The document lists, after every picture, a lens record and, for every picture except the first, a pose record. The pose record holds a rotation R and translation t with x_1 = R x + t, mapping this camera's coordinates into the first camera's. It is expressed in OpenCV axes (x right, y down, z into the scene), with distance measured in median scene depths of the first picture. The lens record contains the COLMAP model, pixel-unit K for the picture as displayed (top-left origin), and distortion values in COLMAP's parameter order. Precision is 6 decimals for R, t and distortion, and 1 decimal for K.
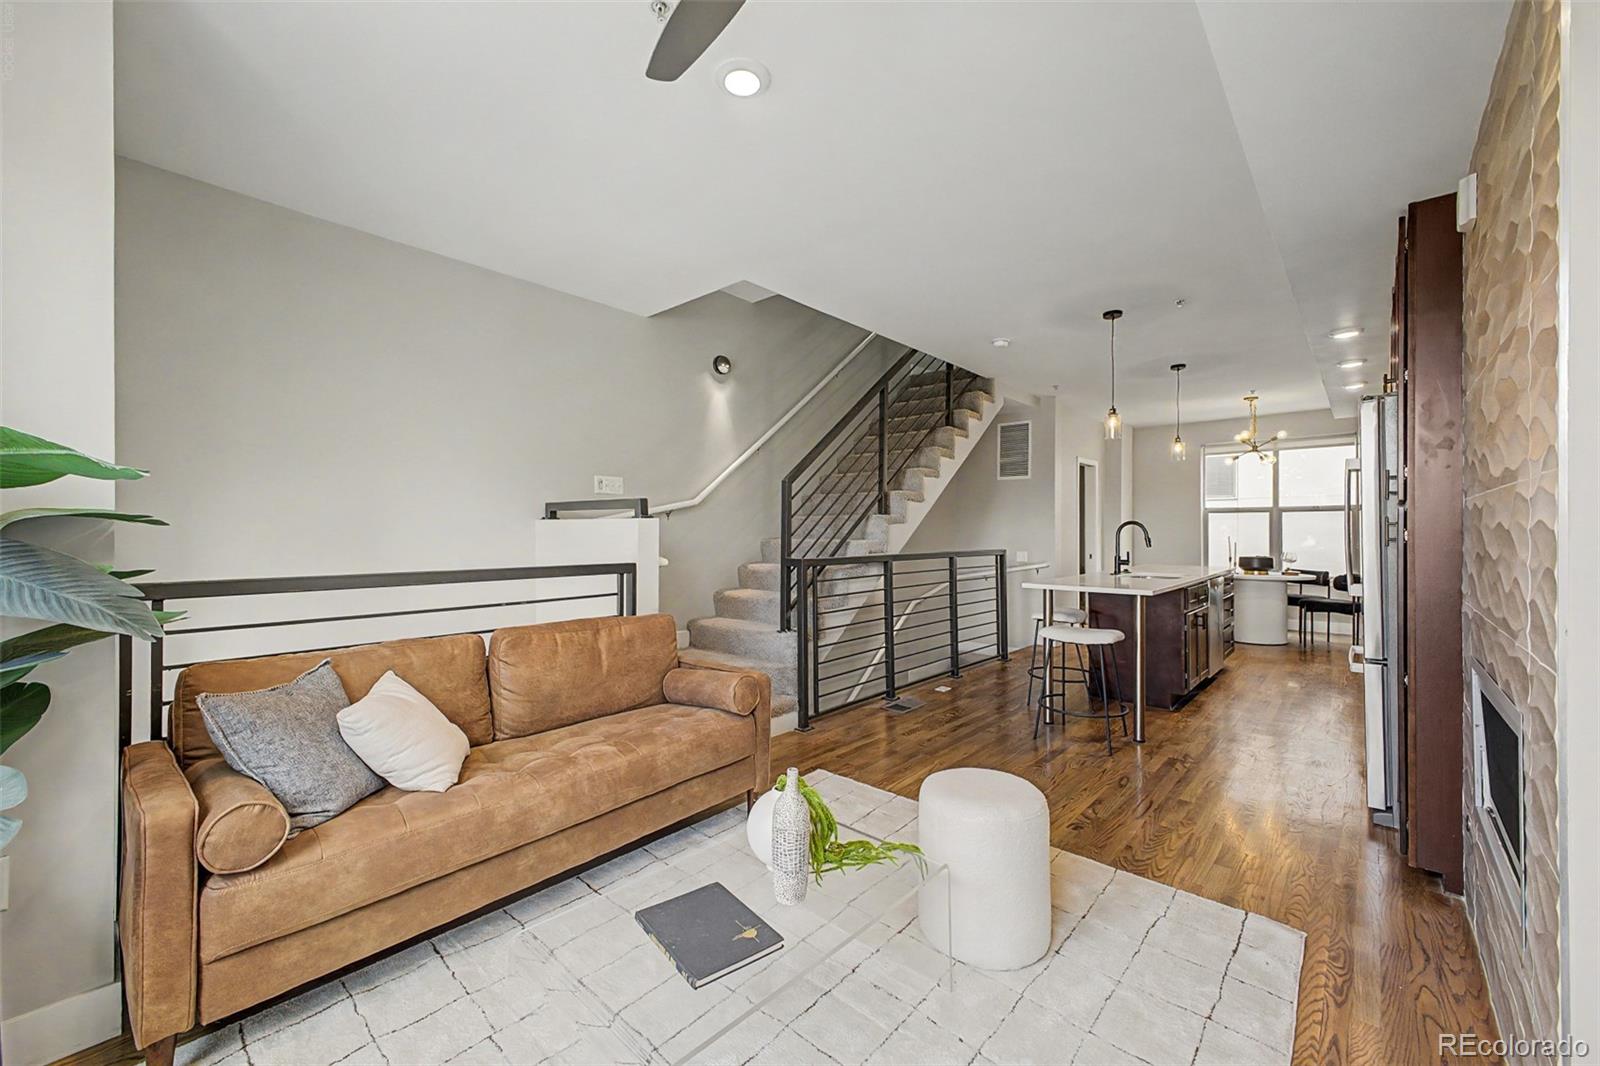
lens RADIAL K [[634.1, 0, 798.3], [0, 634.1, 531.1], [0, 0, 1]] dist [0.021156, -0.005420]
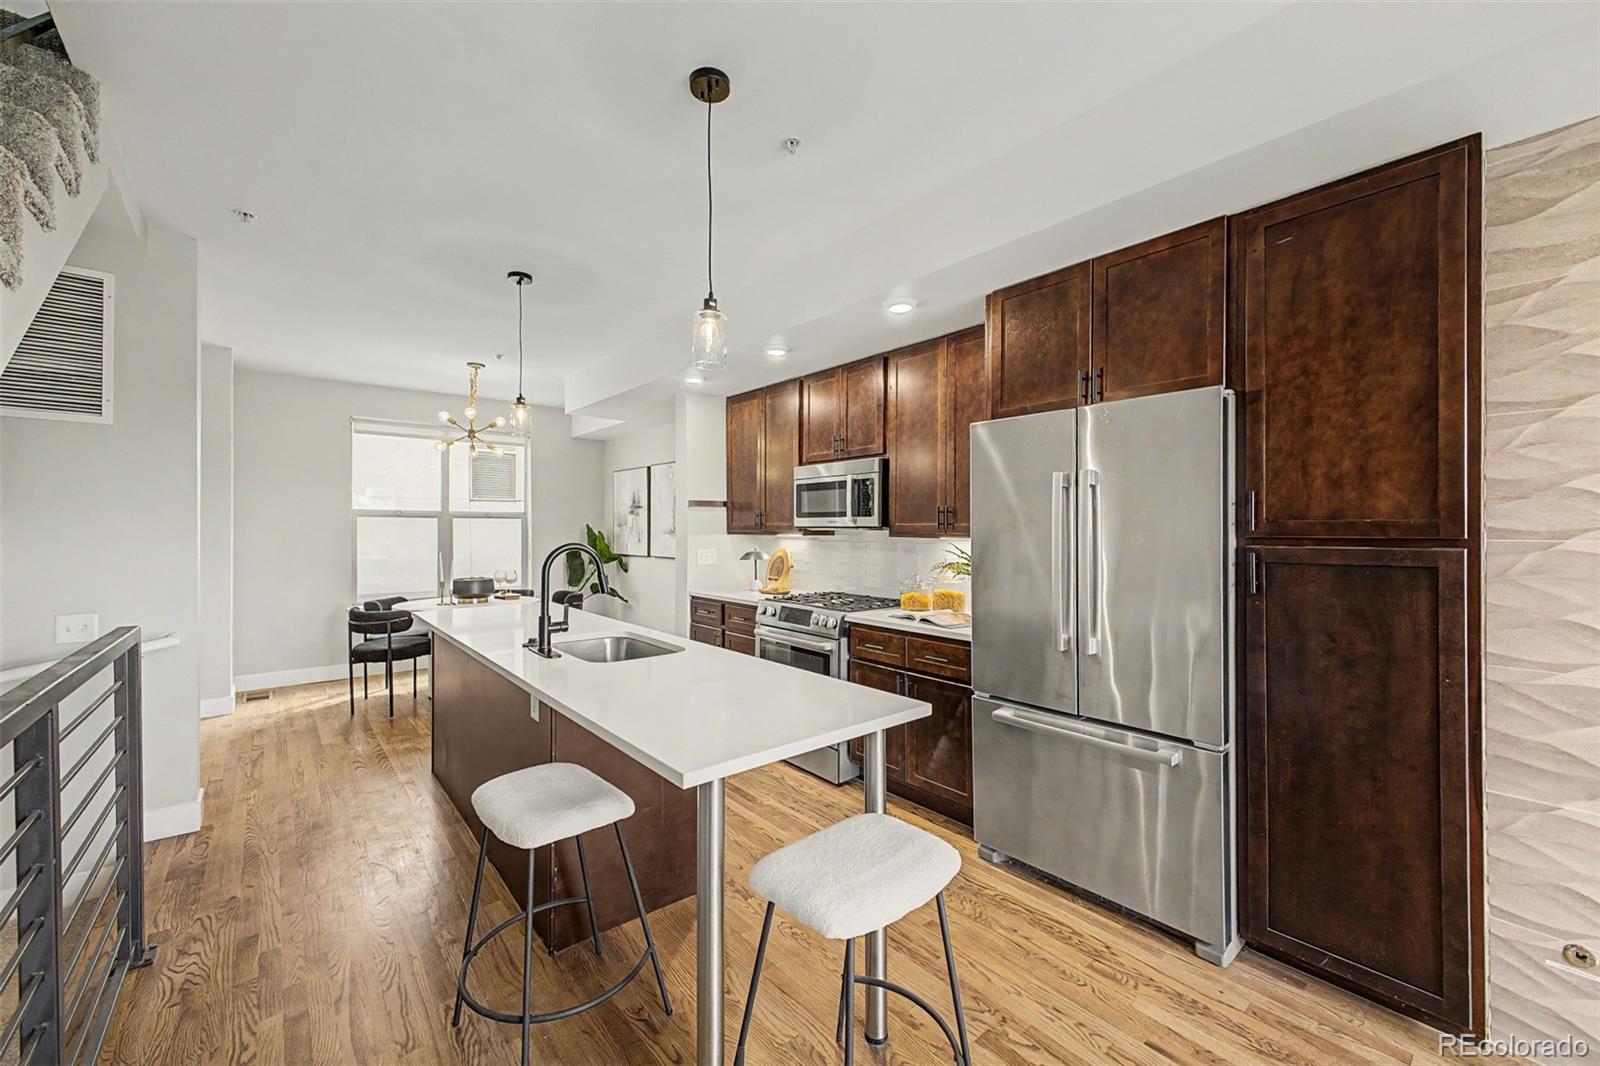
lens RADIAL K [[634.1, 0, 805.5], [0, 634.1, 523.8], [0, 0, 1]] dist [0.021156, -0.005420]
pose [[0.141673, 0.008715, 0.989875, 0.034990], [-0.000084, 0.999961, -0.008791, -0.018066], [-0.989913, 0.001162, 0.141669, 0.515316]]
